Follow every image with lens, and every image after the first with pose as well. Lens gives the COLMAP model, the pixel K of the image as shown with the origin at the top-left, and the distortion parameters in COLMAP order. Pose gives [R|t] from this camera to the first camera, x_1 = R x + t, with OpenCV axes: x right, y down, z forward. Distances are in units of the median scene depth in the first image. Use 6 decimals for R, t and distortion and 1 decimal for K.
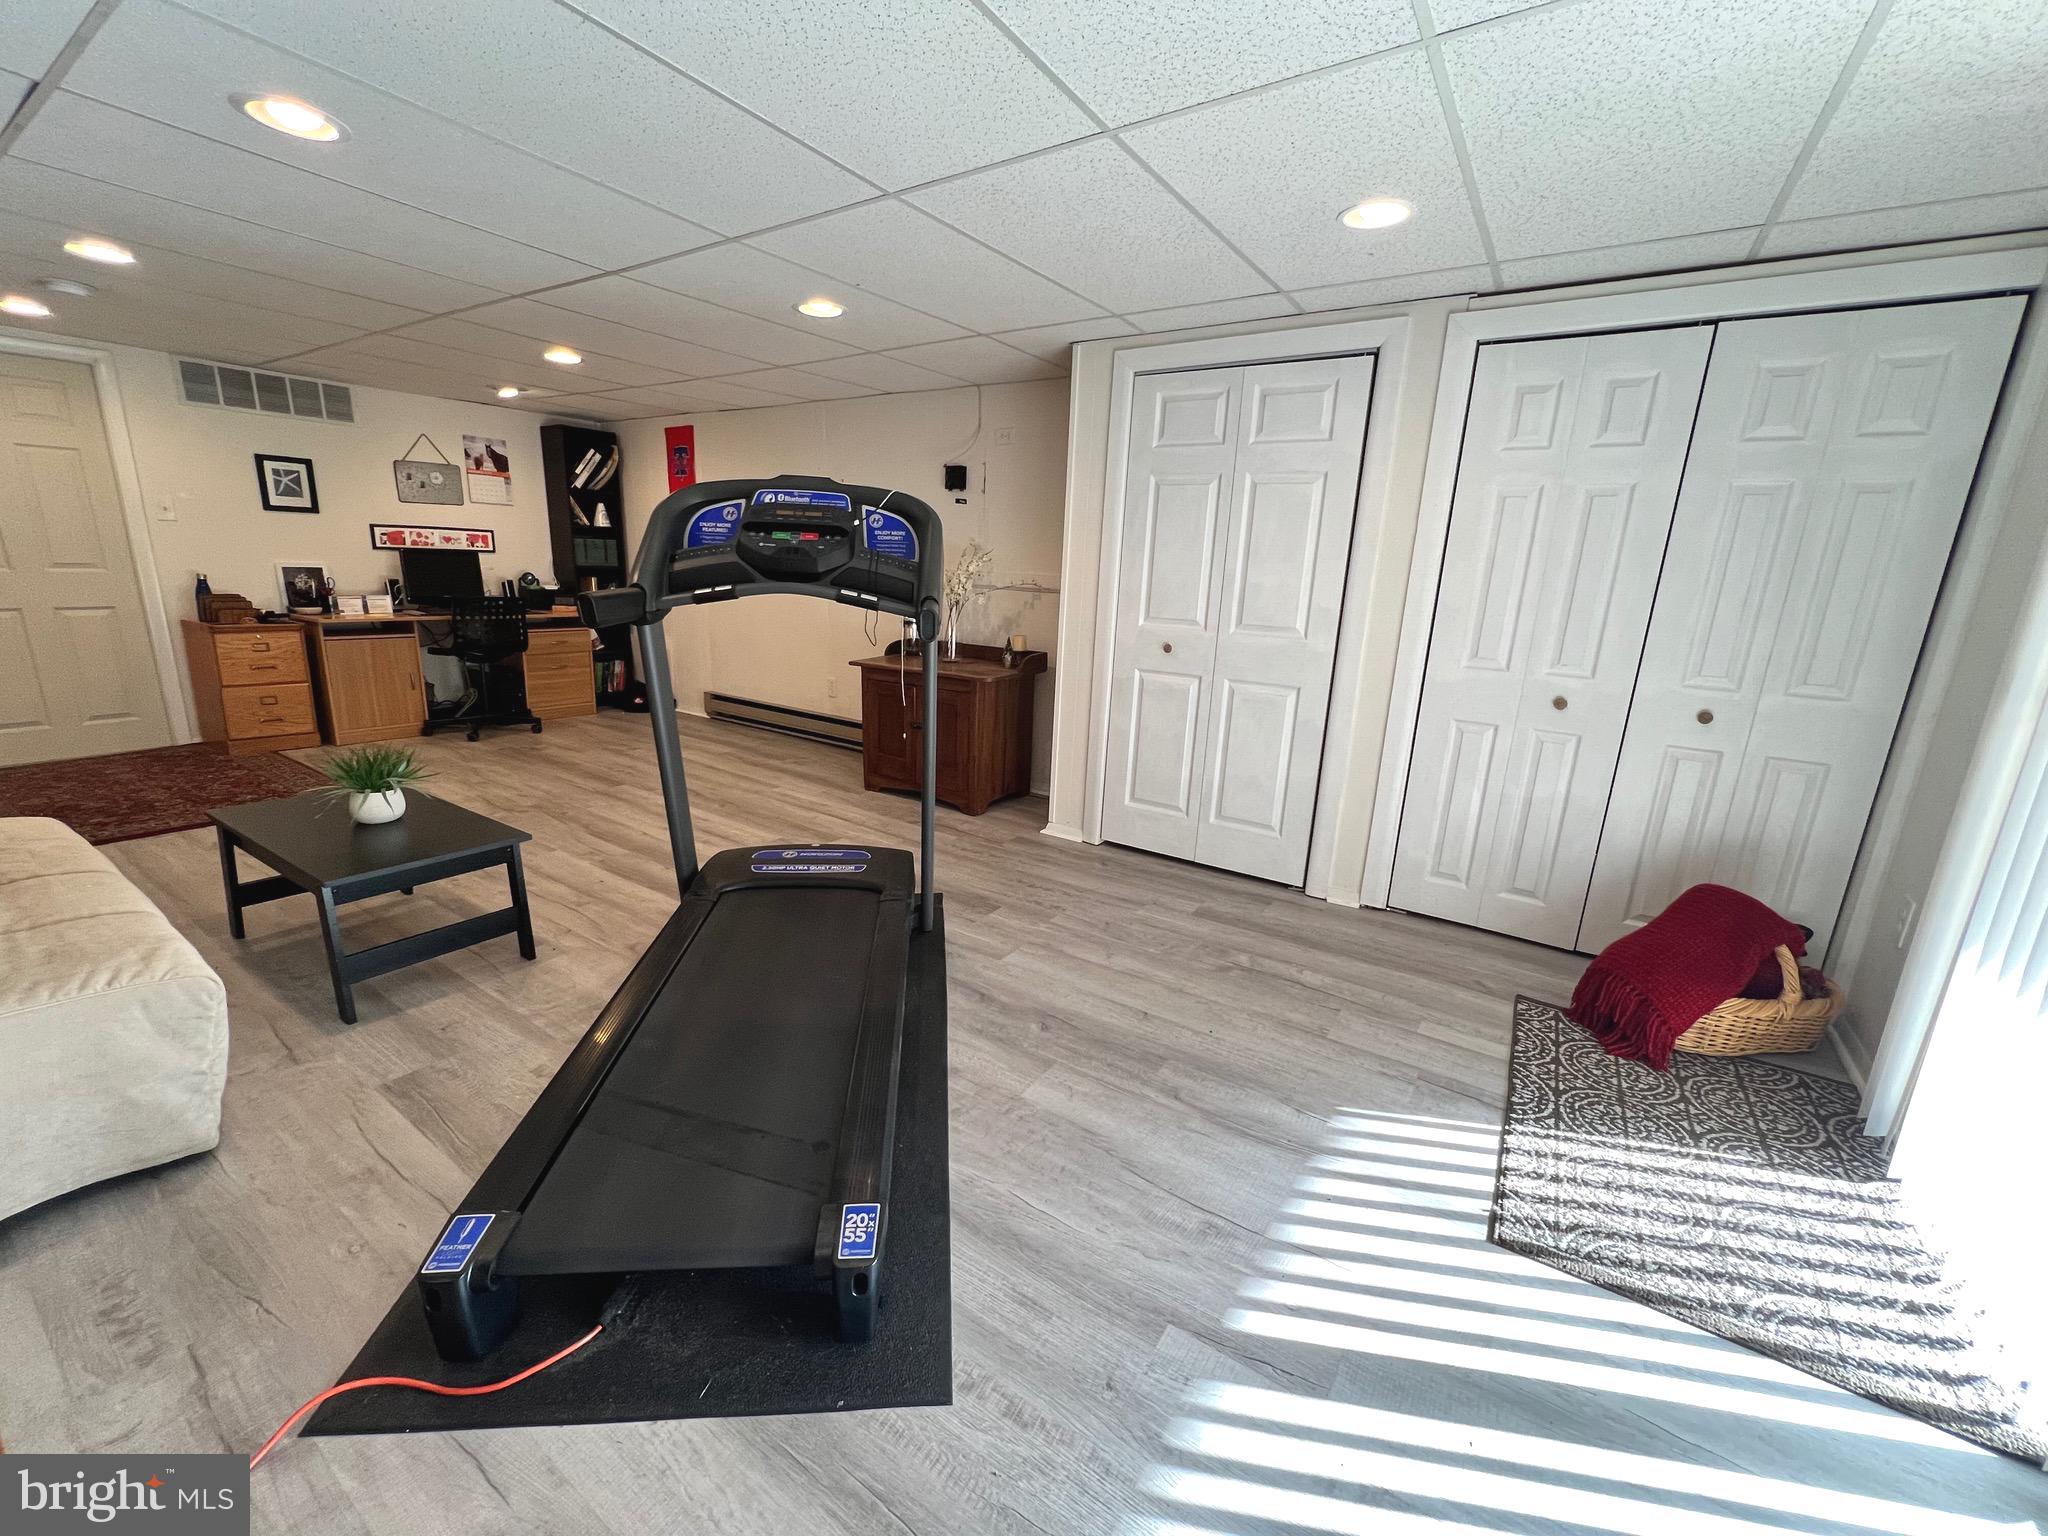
lens RADIAL K [[819.4, 0, 1018.7], [0, 819.4, 764.4], [0, 0, 1]] dist [-0.001372, -0.000265]
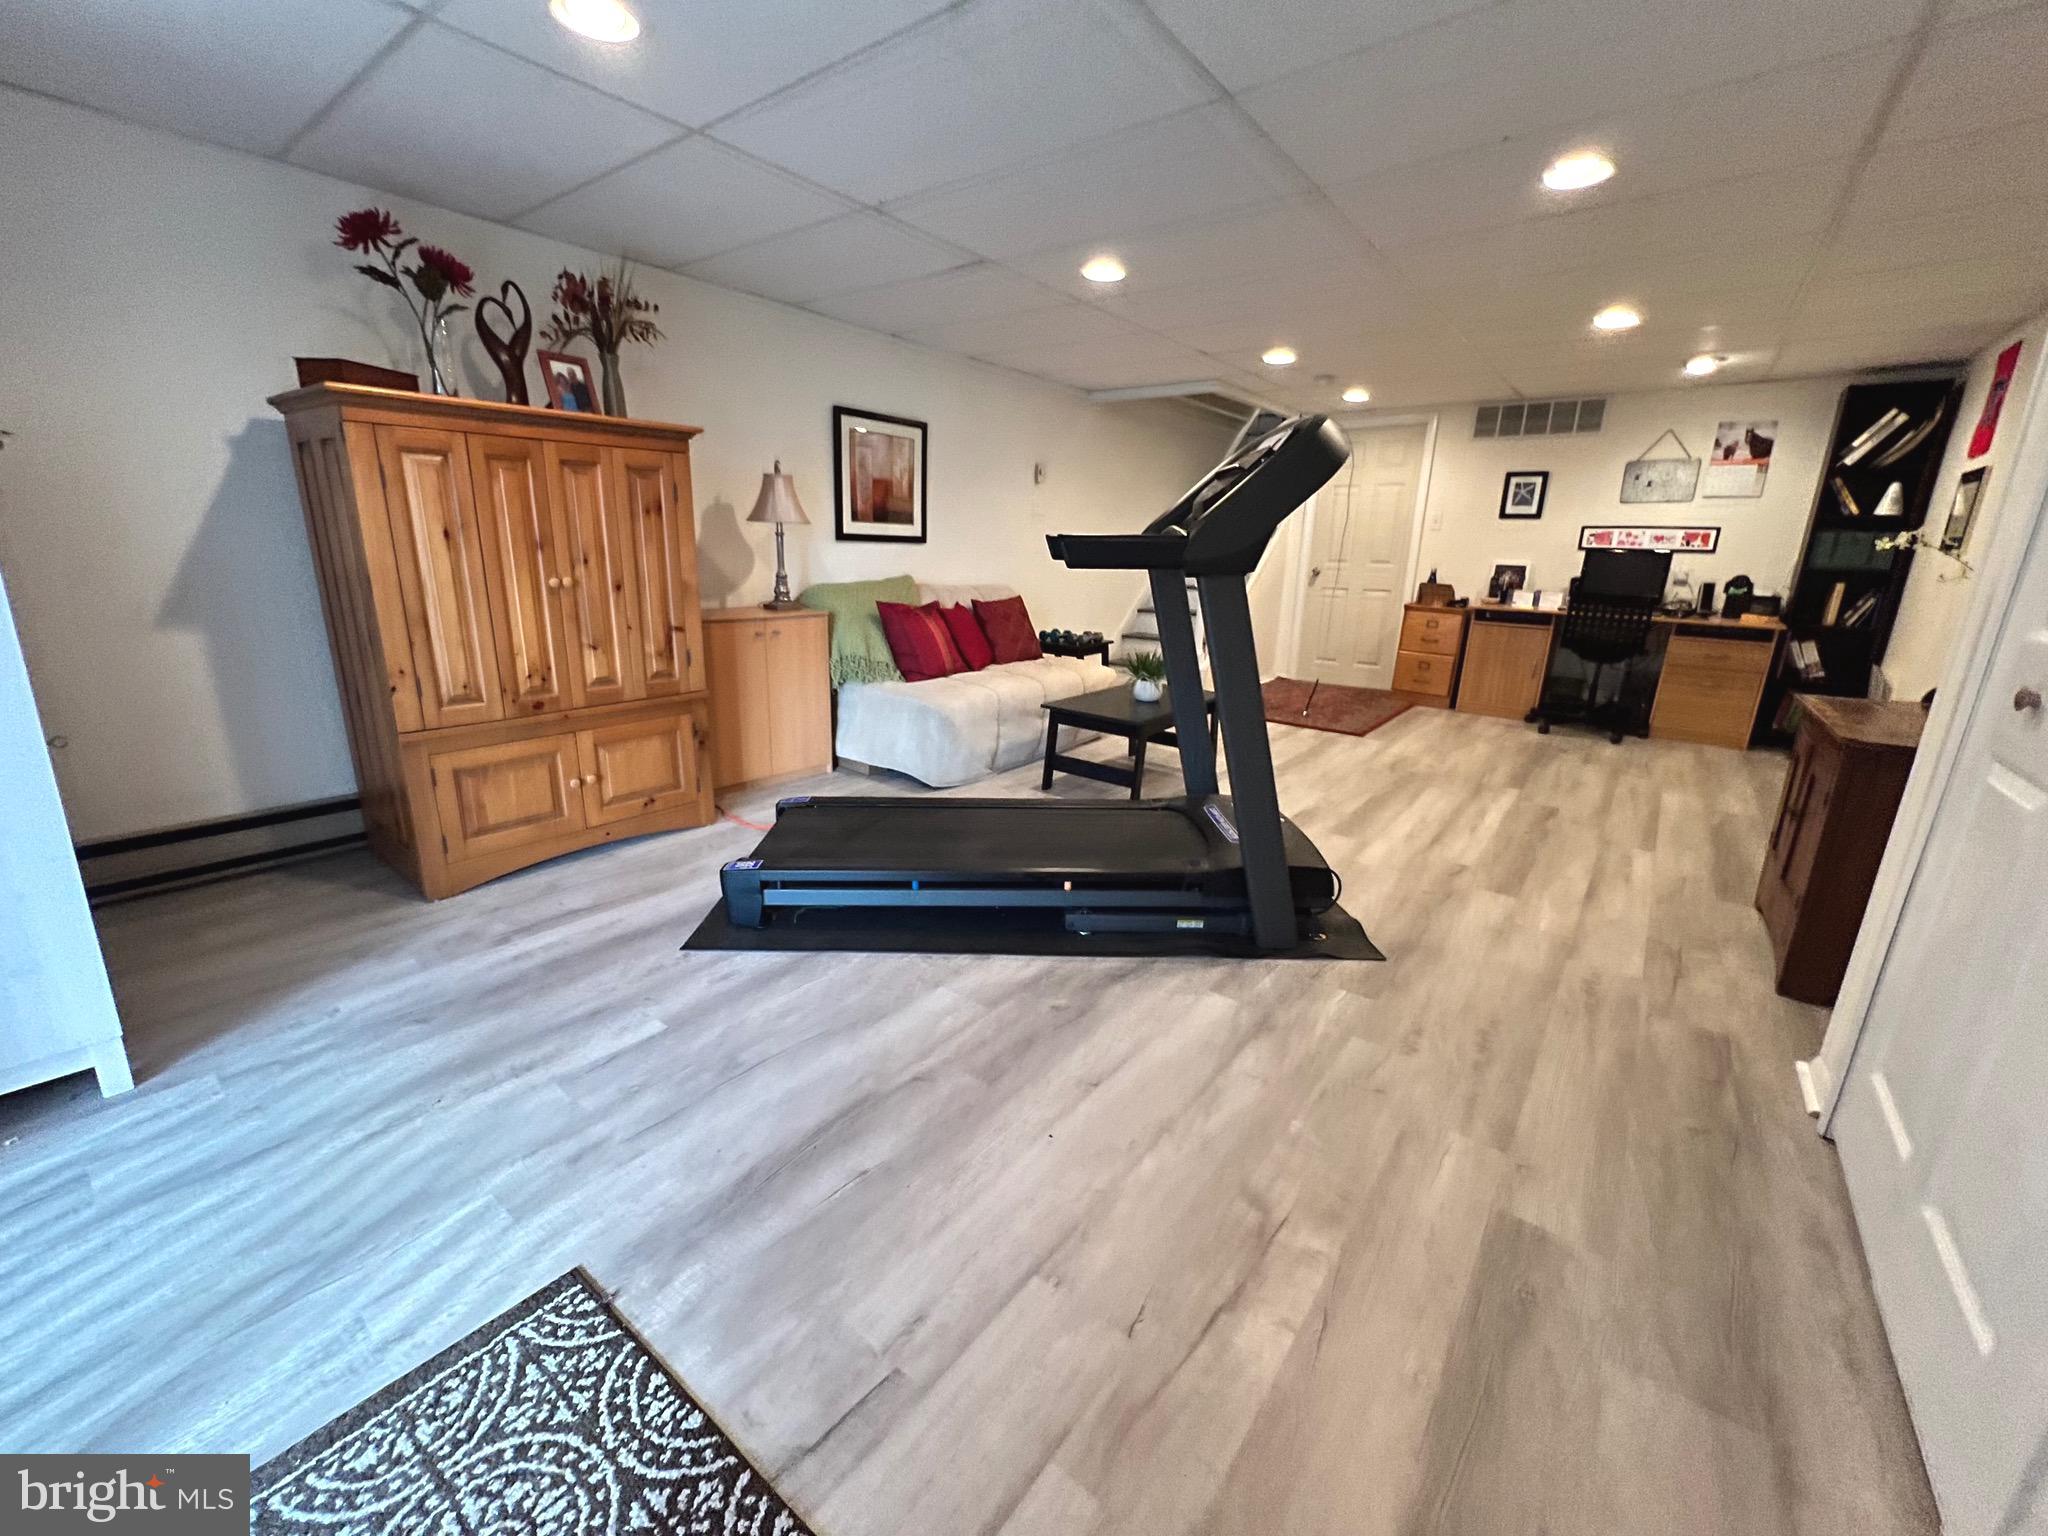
lens RADIAL K [[819.4, 0, 1019.9], [0, 819.4, 764.5], [0, 0, 1]] dist [-0.001372, -0.000265]
pose [[-0.076993, 0.217573, -0.973003, 0.441761], [-0.266648, 0.935858, 0.230366, -0.063089], [0.960714, 0.277186, -0.014039, 0.471263]]
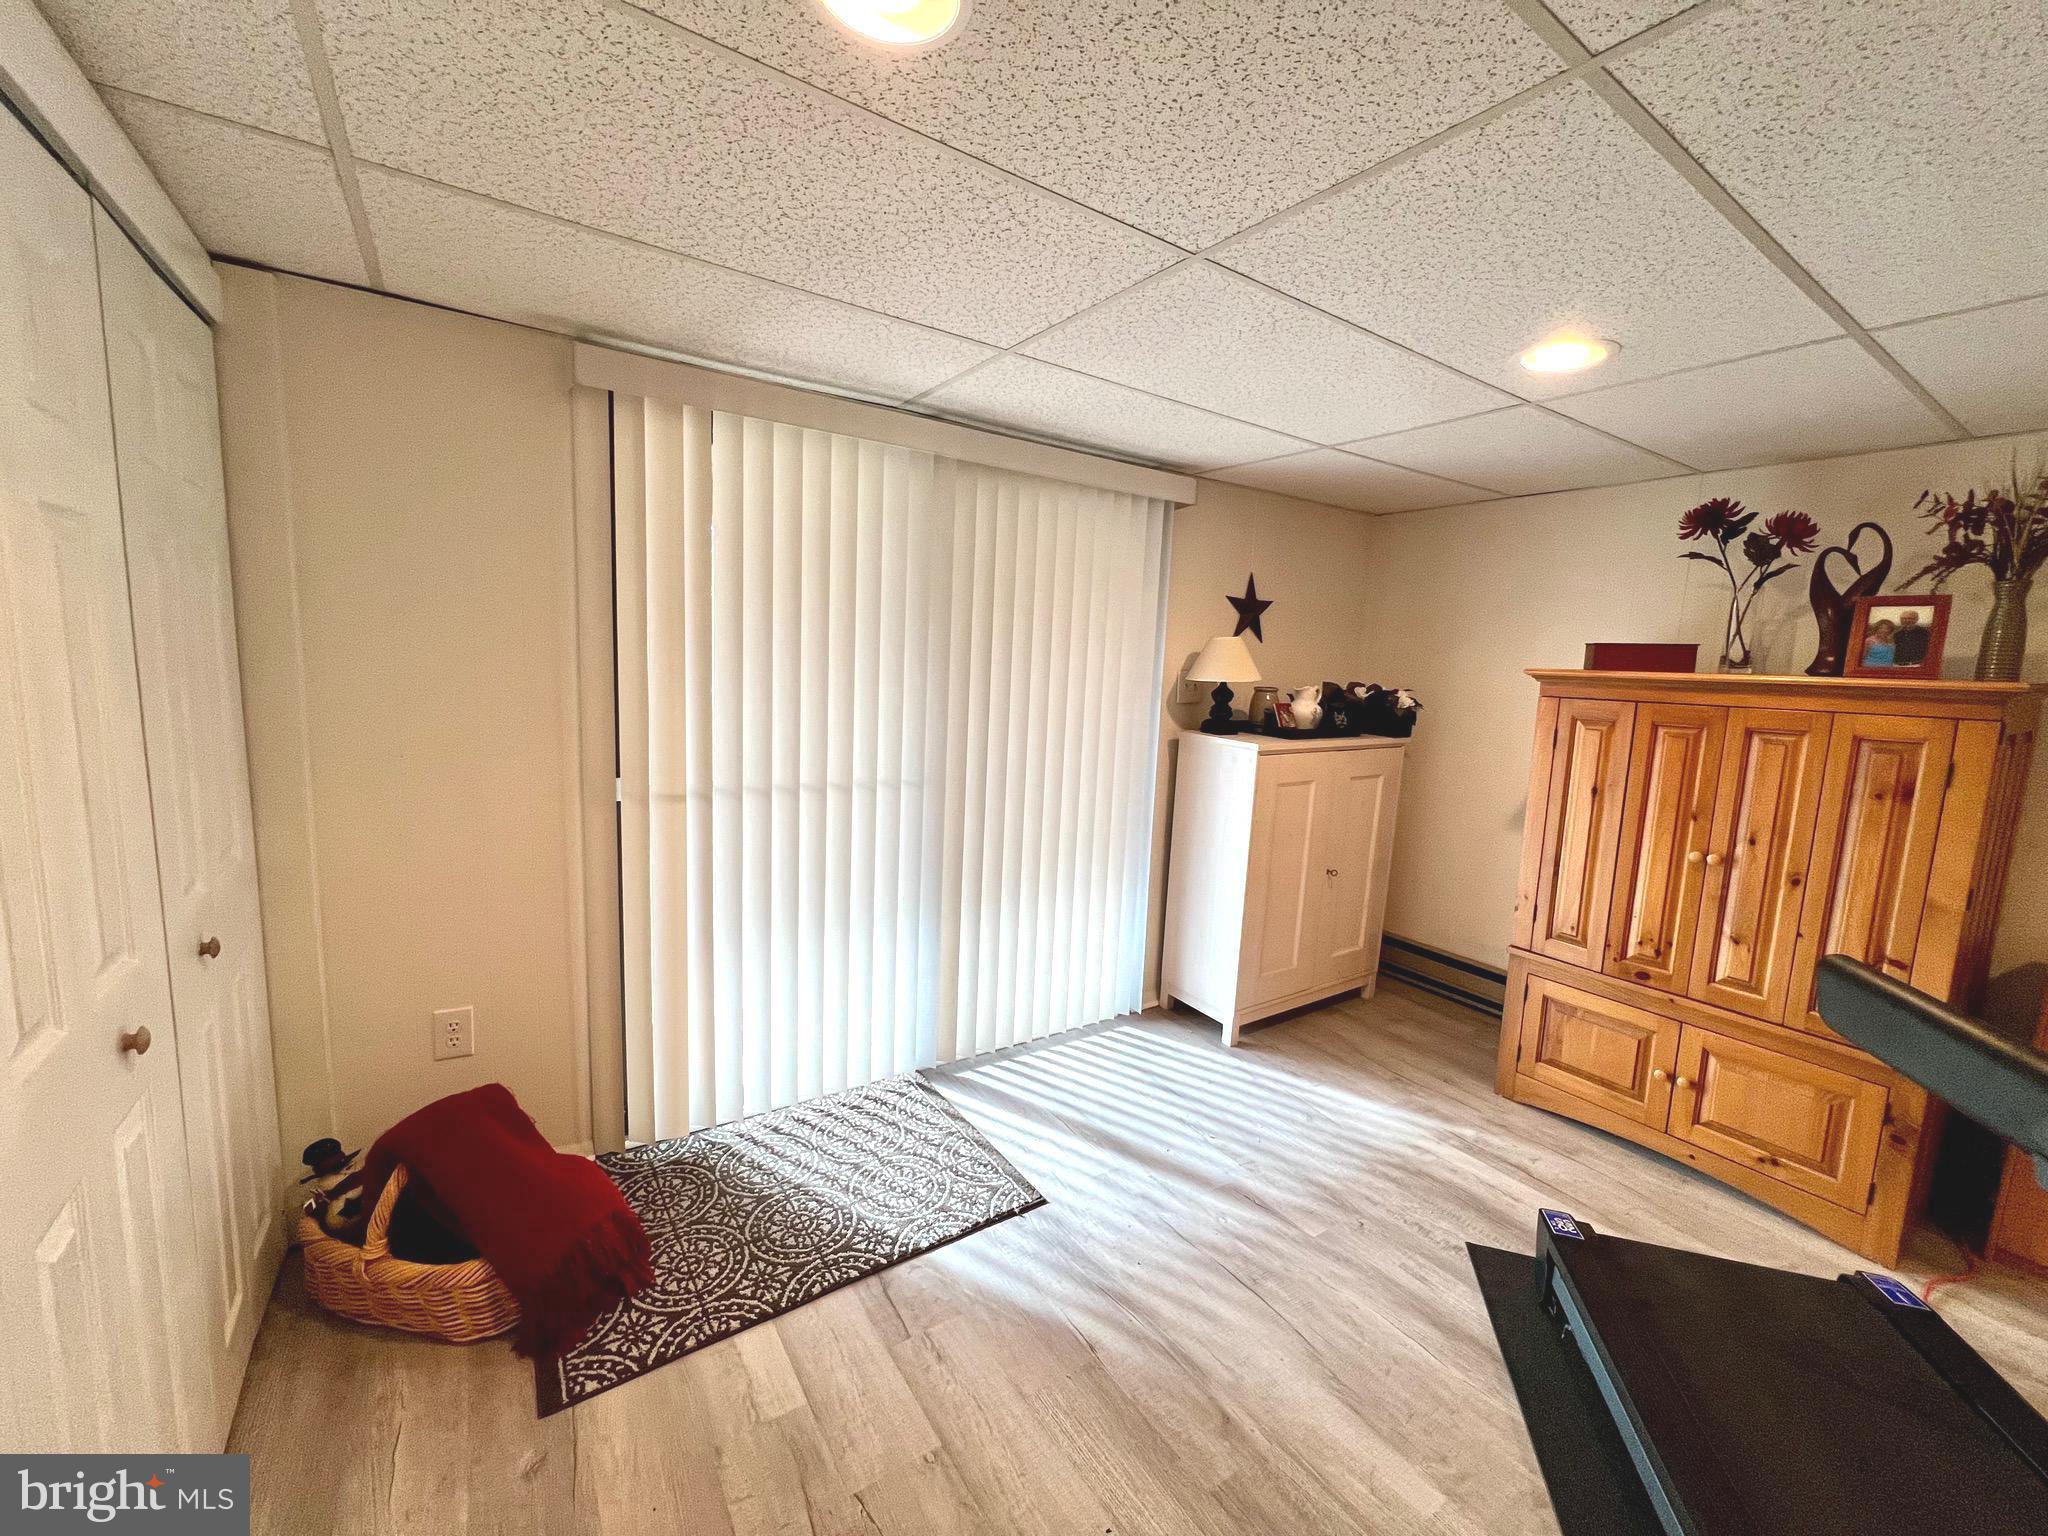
lens RADIAL K [[816.3, 0, 1017.2], [0, 816.3, 761.7], [0, 0, 1]] dist [-0.007369, 0.000151]
pose [[-0.918486, -0.130245, 0.373390, 0.077628], [0.015954, 0.931233, 0.364076, -0.215345], [-0.395132, 0.340356, -0.853246, 0.703024]]
